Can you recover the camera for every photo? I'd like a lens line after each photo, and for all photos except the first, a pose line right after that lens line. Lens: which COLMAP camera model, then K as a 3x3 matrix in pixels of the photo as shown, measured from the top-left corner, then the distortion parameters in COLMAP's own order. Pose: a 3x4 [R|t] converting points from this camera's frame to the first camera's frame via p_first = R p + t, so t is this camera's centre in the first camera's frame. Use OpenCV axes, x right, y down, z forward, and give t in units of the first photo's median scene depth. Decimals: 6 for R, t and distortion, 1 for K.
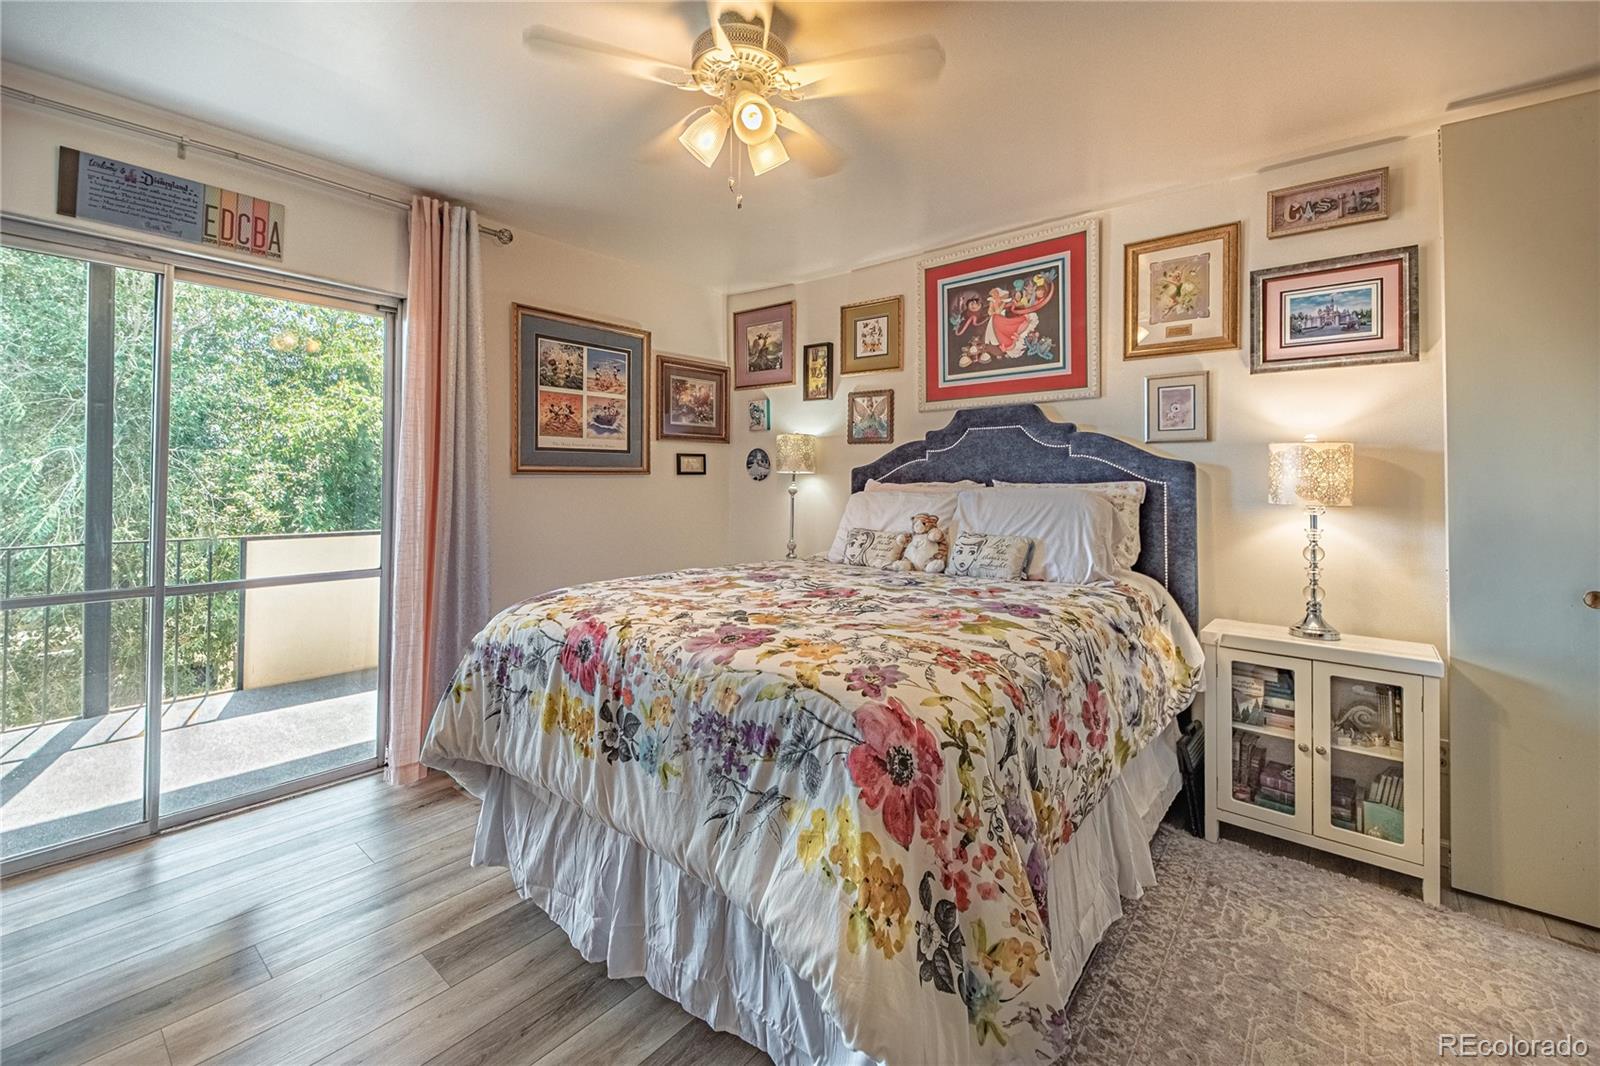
lens RADIAL K [[665.2, 0, 789.2], [0, 665.2, 495.6], [0, 0, 1]] dist [0.034734, -0.021901]
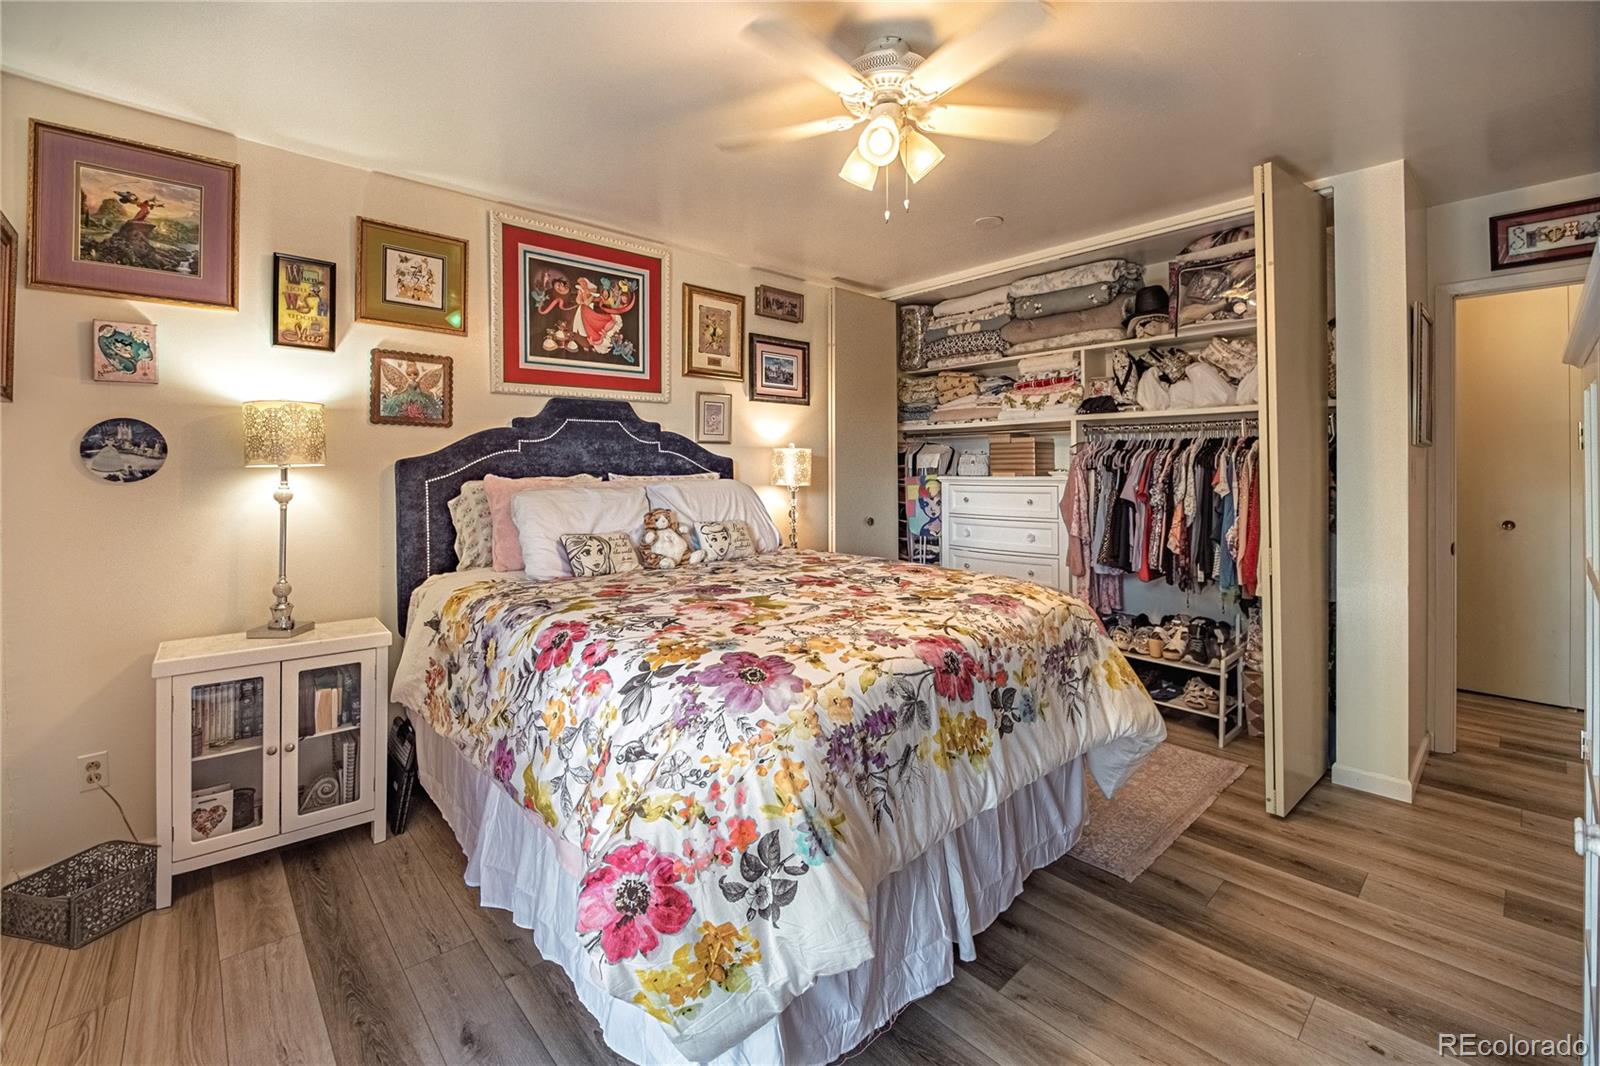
lens RADIAL K [[682.3, 0, 793.9], [0, 682.3, 501.6], [0, 0, 1]] dist [0.026091, -0.023844]
pose [[0.124452, -0.057536, 0.990556, -0.666084], [0.026889, 0.998146, 0.054599, -0.028708], [-0.991861, 0.019841, 0.125768, 0.571436]]
